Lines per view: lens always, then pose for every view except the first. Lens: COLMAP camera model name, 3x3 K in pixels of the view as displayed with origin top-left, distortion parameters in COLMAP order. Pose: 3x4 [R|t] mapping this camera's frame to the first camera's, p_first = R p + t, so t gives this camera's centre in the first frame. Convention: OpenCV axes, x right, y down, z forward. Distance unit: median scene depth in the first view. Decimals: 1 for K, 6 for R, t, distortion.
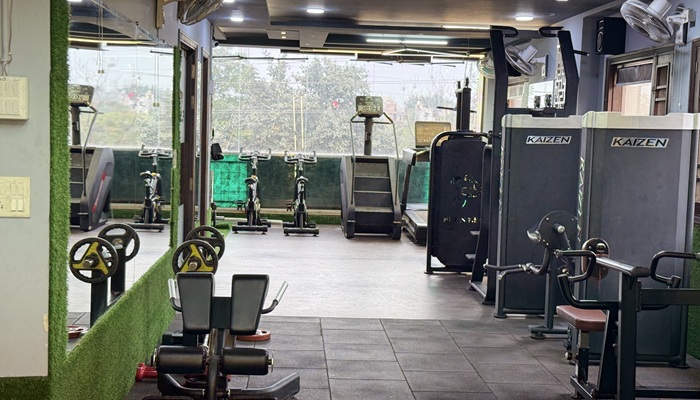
lens RADIAL K [[953.5, 0, 350.0], [0, 953.5, 200.0], [0, 0, 1]] dist [0.344922, 0.000797]
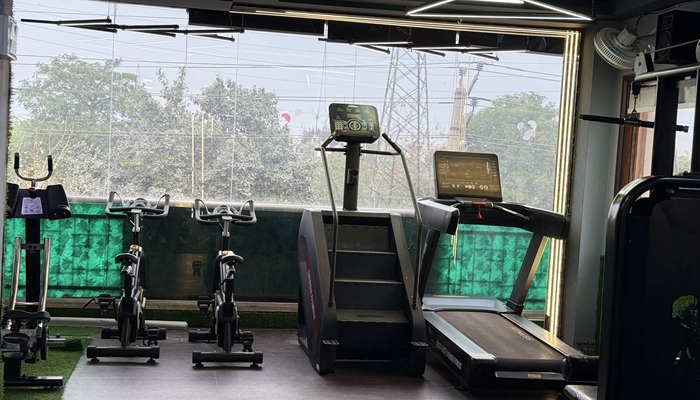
lens RADIAL K [[975.3, 0, 420.5], [0, 975.3, 199.4], [0, 0, 1]] dist [0.133436, -0.019376]
pose [[0.984825, 0.015265, 0.172877, -0.039465], [-0.009002, 0.999276, -0.036958, -0.032311], [-0.173316, 0.034841, 0.984250, 0.433494]]
